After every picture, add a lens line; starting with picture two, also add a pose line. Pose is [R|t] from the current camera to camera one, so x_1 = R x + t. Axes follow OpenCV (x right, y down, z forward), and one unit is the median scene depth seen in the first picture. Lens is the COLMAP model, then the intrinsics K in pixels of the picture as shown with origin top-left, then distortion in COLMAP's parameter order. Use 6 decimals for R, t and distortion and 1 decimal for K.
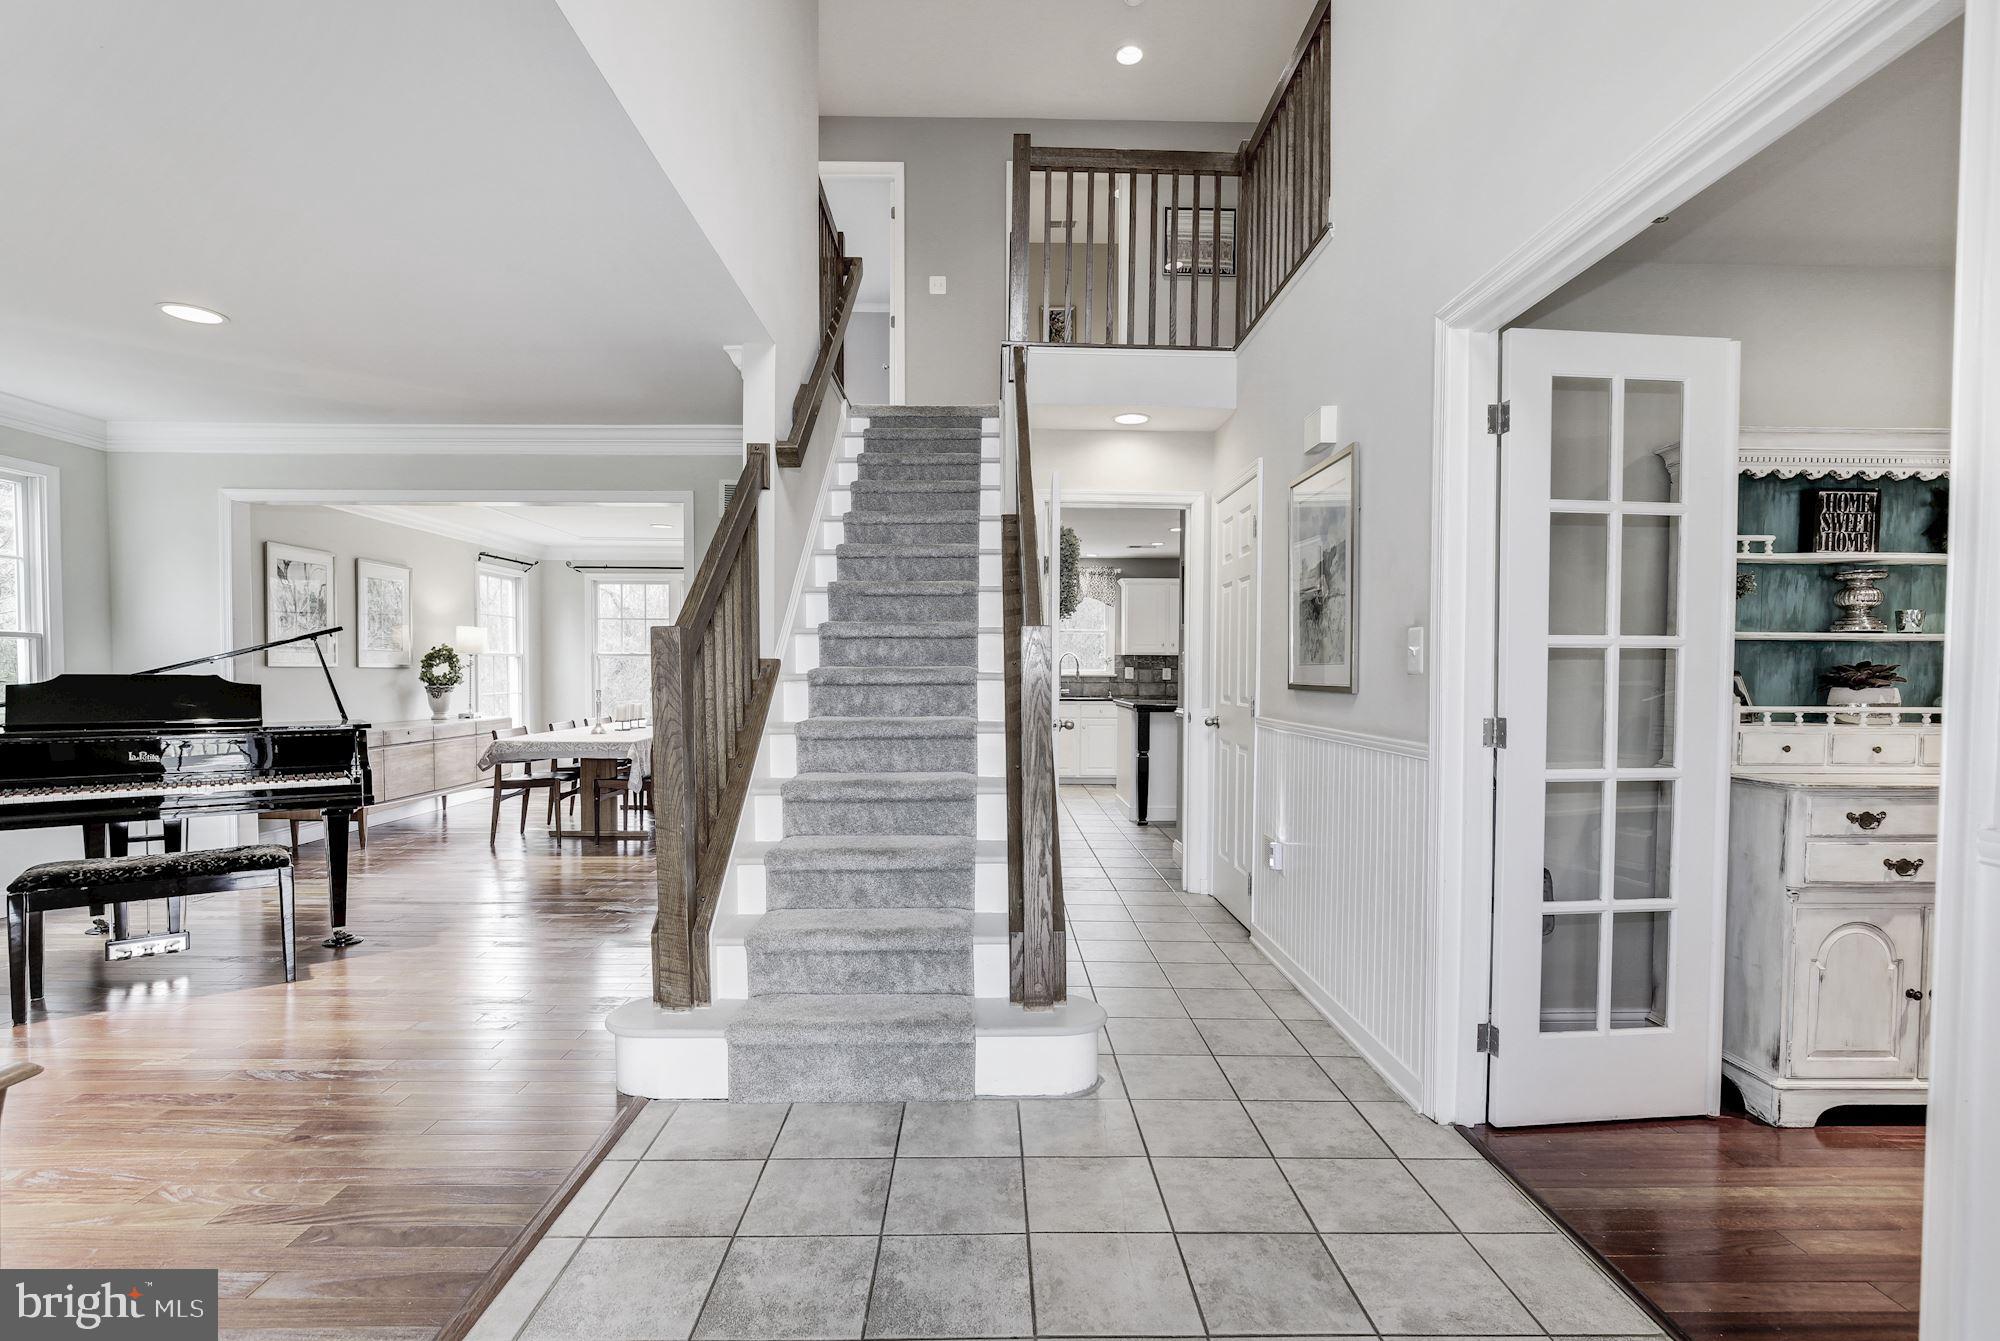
lens RADIAL K [[911.0, 0, 995.0], [0, 911.0, 704.3], [0, 0, 1]] dist [-0.014739, 0.005381]
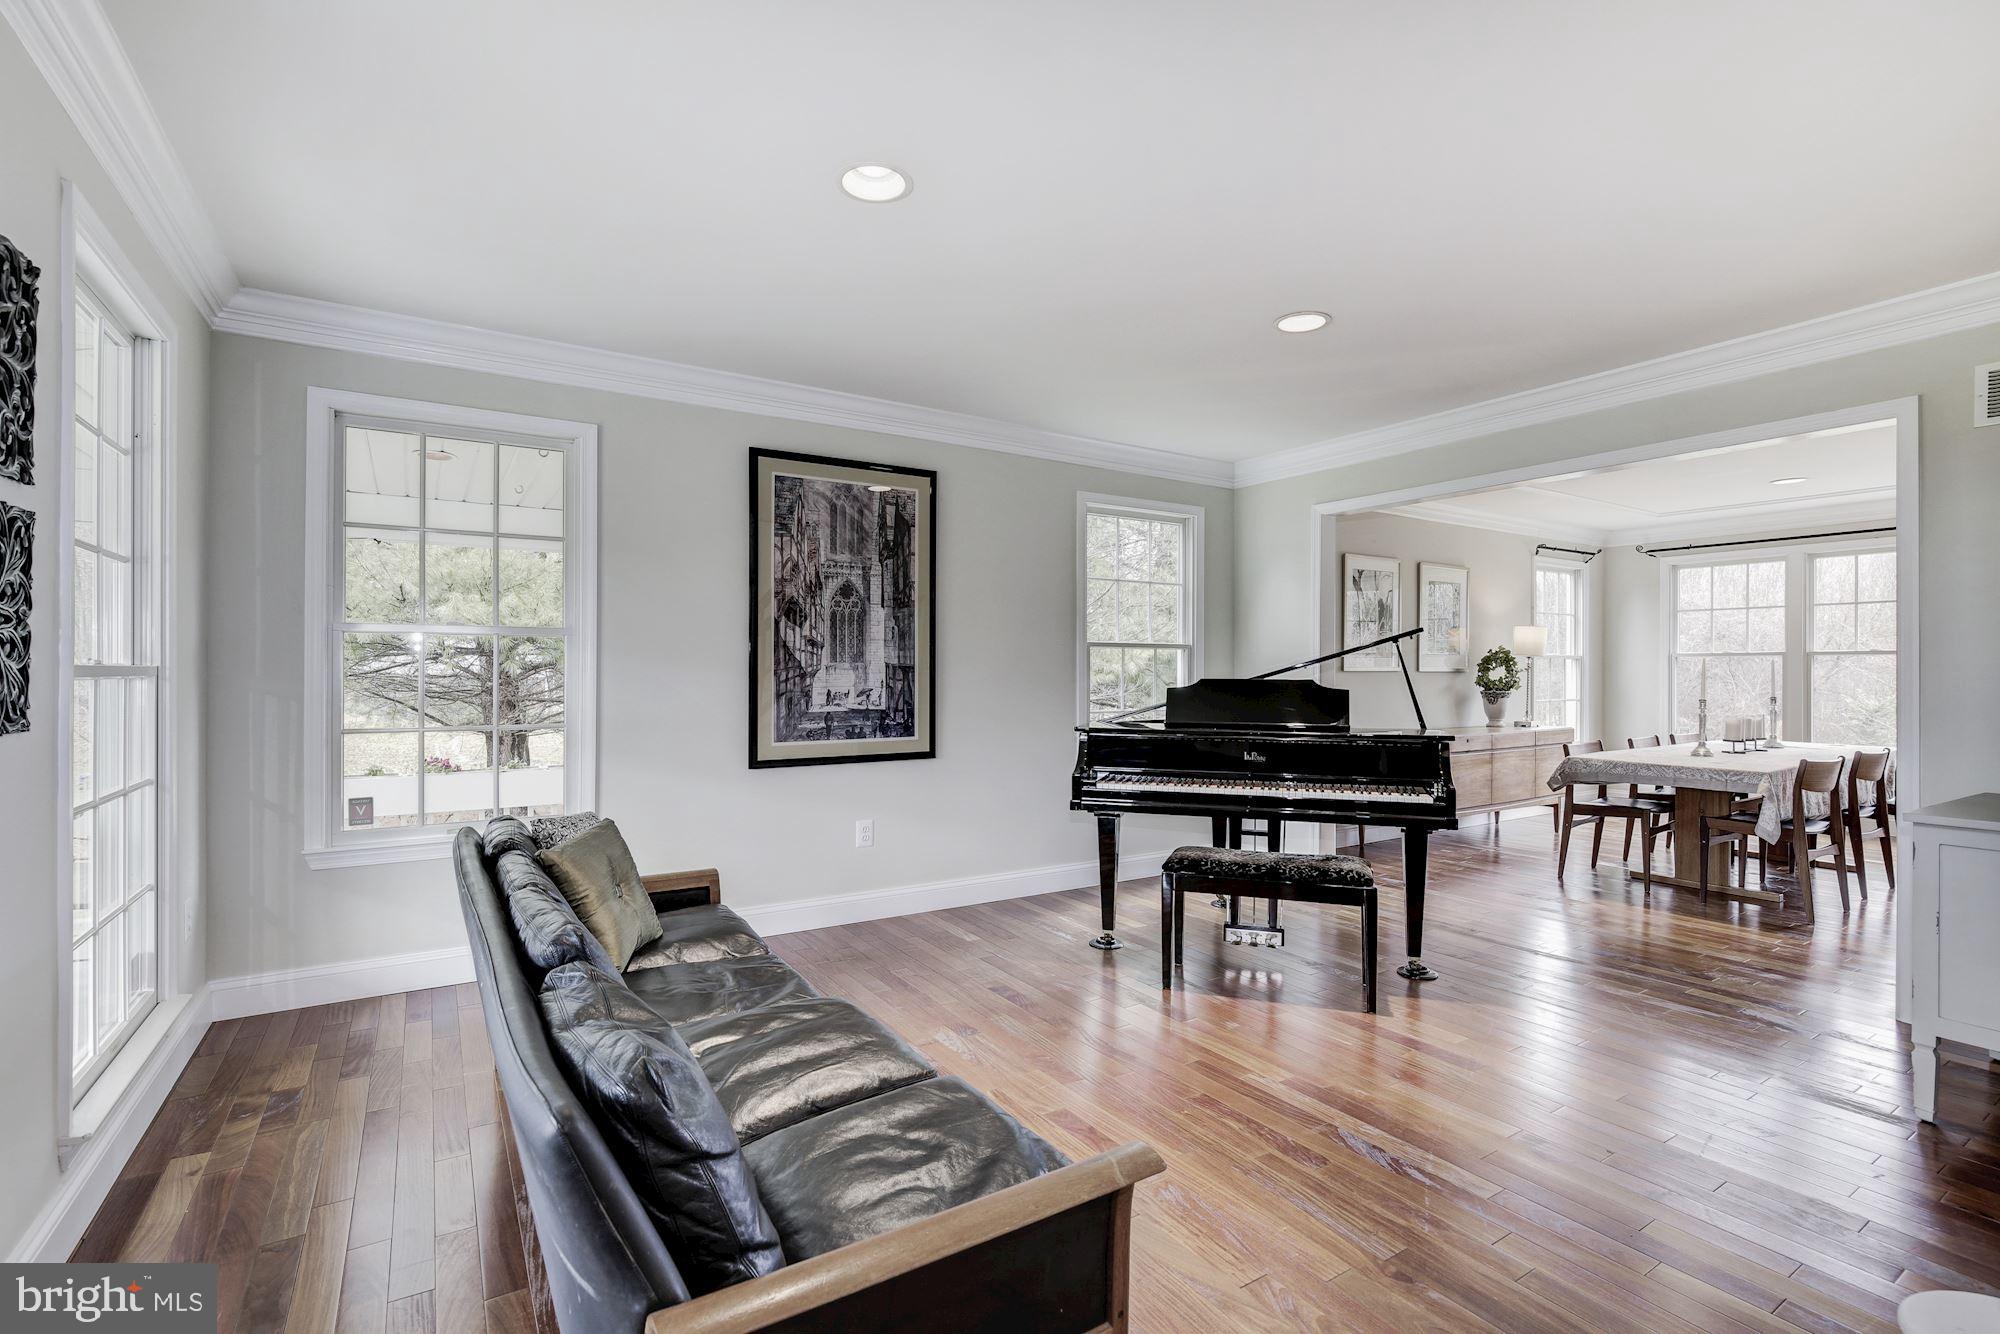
lens RADIAL K [[911.0, 0, 999.7], [0, 911.0, 672.4], [0, 0, 1]] dist [-0.014739, 0.005381]
pose [[0.519644, -0.006021, -0.854361, -0.141060], [-0.028109, 0.999313, -0.024139, -0.005133], [0.853920, 0.036559, 0.519118, 0.141407]]
